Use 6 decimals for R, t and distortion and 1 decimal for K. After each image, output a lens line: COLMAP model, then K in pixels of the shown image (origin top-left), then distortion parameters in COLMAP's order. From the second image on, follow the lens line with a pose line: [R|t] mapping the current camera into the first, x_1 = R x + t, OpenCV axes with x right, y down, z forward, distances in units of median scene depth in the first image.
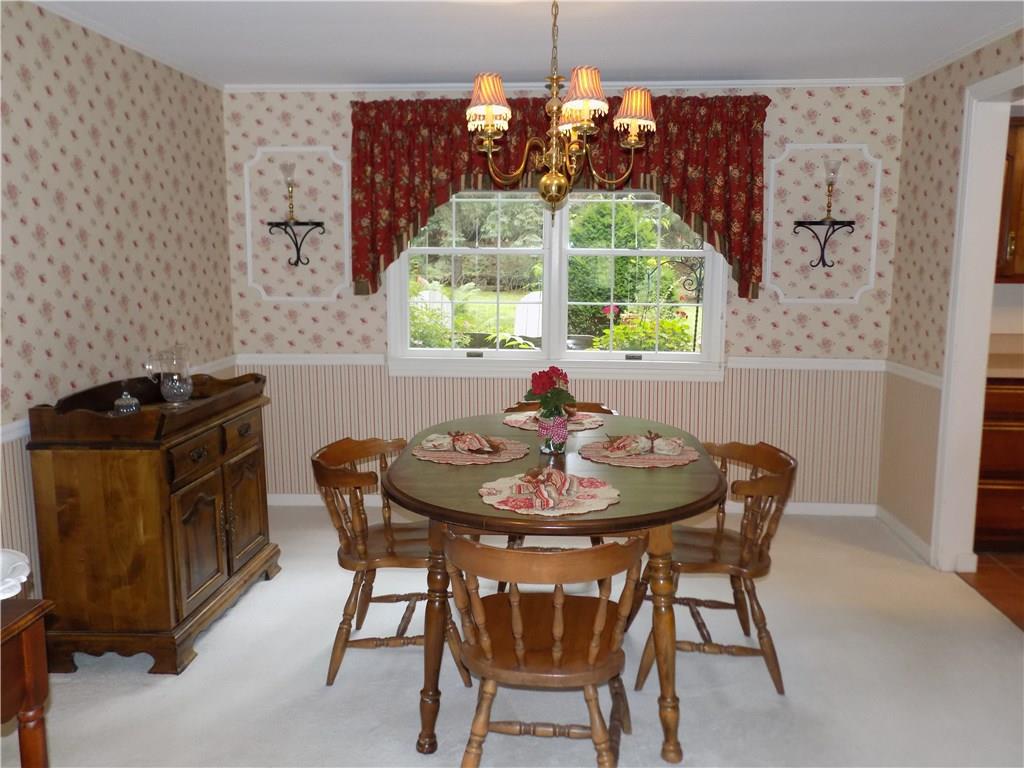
lens RADIAL K [[858.0, 0, 512.3], [0, 858.0, 386.2], [0, 0, 1]] dist [-0.014121, 0.025303]
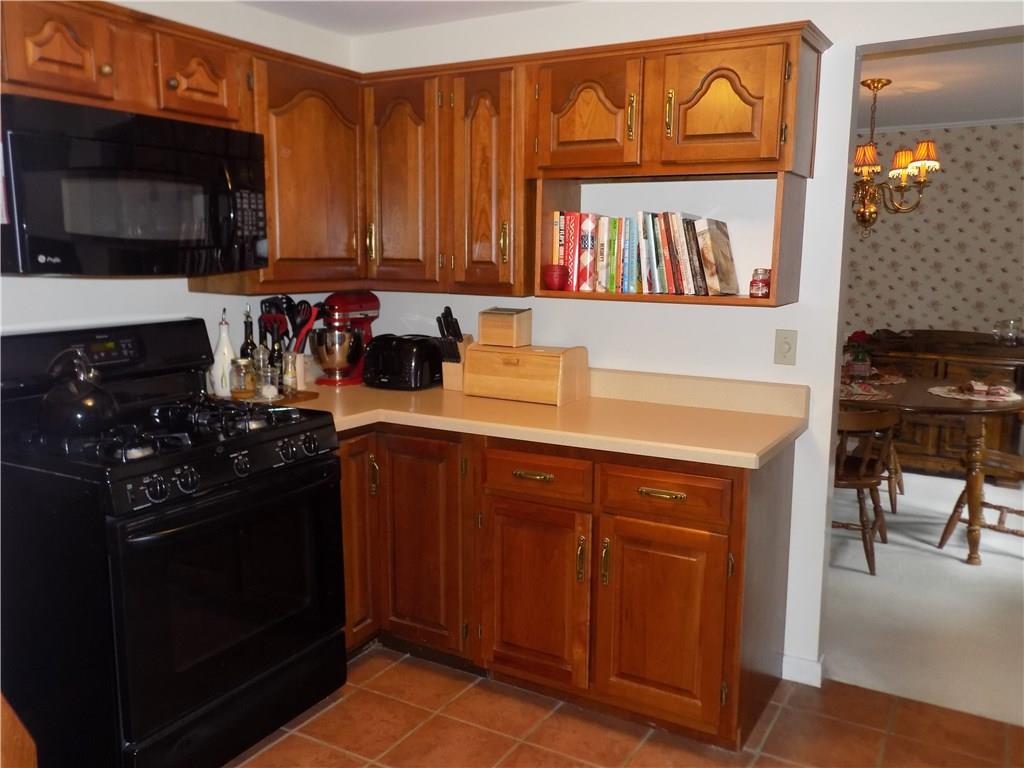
lens RADIAL K [[858.0, 0, 511.6], [0, 858.0, 384.5], [0, 0, 1]] dist [-0.014121, 0.025303]
pose [[-0.427306, 0.138451, -0.893443, 1.492163], [-0.141685, 0.965740, 0.217418, -0.161499], [0.892936, 0.219492, -0.393050, 0.986021]]
